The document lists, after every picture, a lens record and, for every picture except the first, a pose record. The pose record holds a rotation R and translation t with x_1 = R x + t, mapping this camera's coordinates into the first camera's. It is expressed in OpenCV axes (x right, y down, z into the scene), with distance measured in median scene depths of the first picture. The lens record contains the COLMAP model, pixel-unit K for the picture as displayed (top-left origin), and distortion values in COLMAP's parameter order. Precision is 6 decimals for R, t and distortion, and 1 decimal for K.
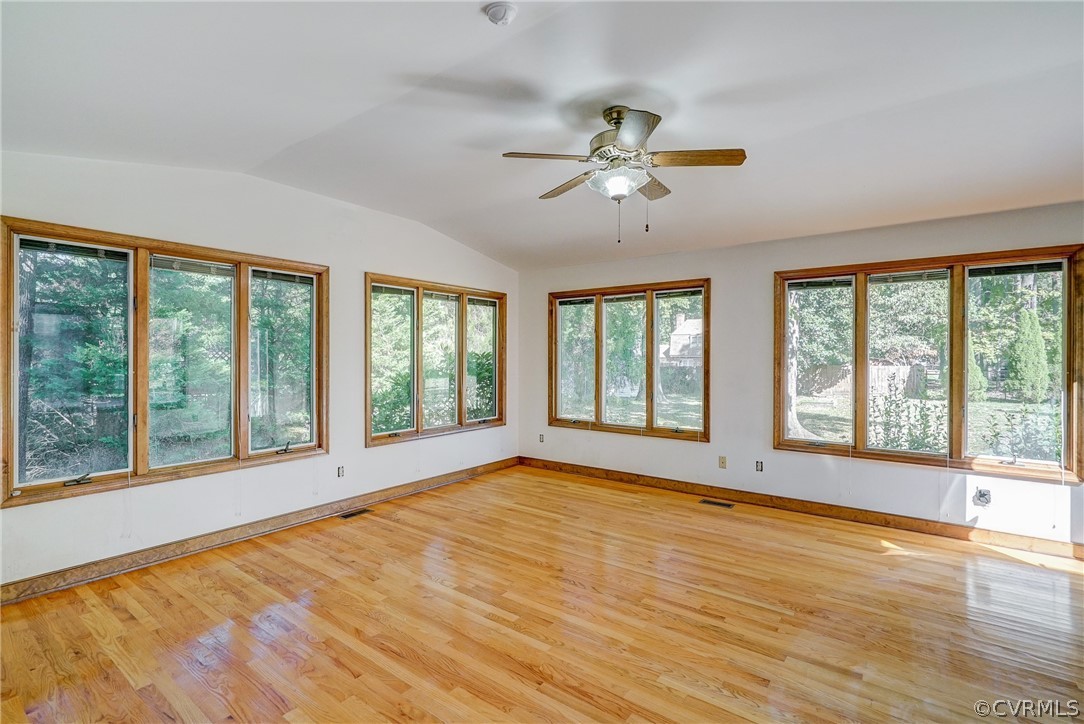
lens RADIAL K [[510.2, 0, 540.4], [0, 510.2, 361.8], [0, 0, 1]] dist [0.000439, 0.002881]
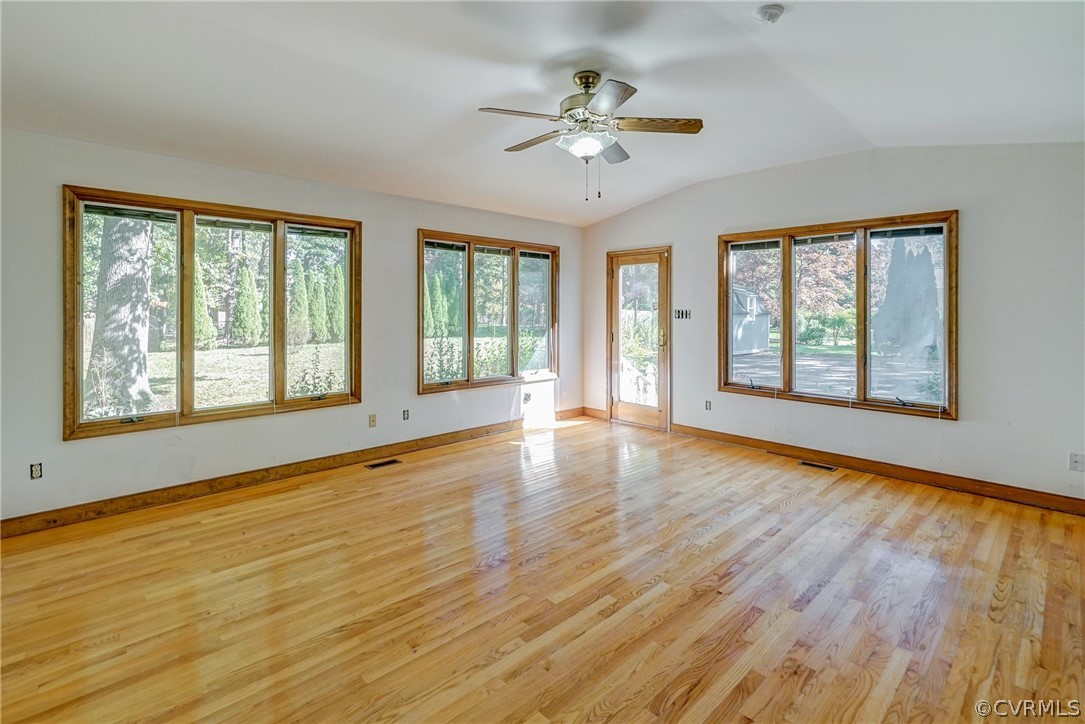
lens RADIAL K [[510.7, 0, 557.2], [0, 510.7, 312.2], [0, 0, 1]] dist [0.000439, 0.002881]
pose [[0.141195, -0.006435, 0.989961, -0.612186], [0.007856, 0.999955, 0.005380, -0.005891], [-0.989951, 0.007017, 0.141239, 0.615952]]
